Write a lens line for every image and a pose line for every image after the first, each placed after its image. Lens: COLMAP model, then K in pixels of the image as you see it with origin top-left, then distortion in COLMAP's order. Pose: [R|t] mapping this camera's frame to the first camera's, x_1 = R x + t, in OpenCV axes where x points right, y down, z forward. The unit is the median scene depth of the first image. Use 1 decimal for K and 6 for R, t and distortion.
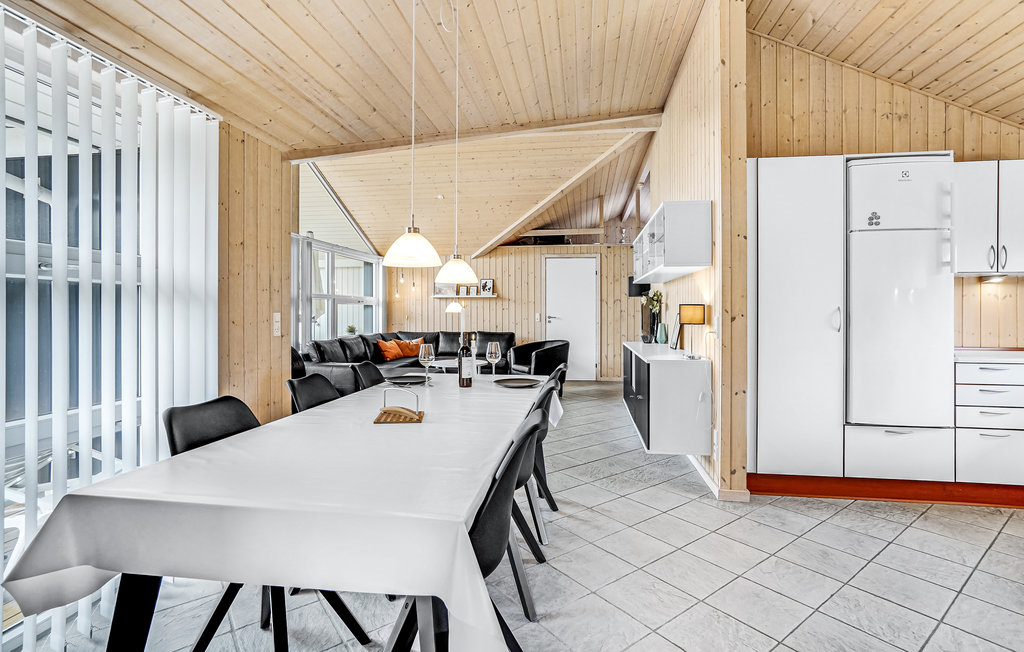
lens RADIAL K [[478.4, 0, 509.1], [0, 478.4, 318.8], [0, 0, 1]] dist [-0.045420, 0.023674]
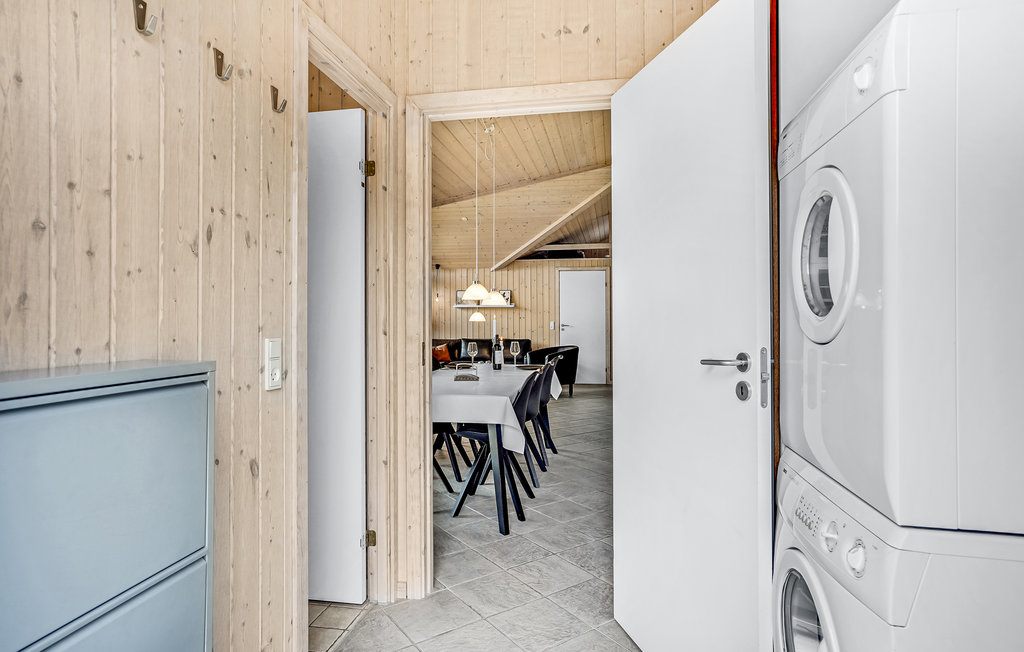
lens RADIAL K [[575.4, 0, 512.0], [0, 575.4, 316.5], [0, 0, 1]] dist [-0.015088, 0.000405]
pose [[0.999689, -0.002066, -0.024858, 0.001375], [0.001596, 0.999820, -0.018923, 0.001302], [0.024893, 0.018878, 0.999512, -0.308037]]
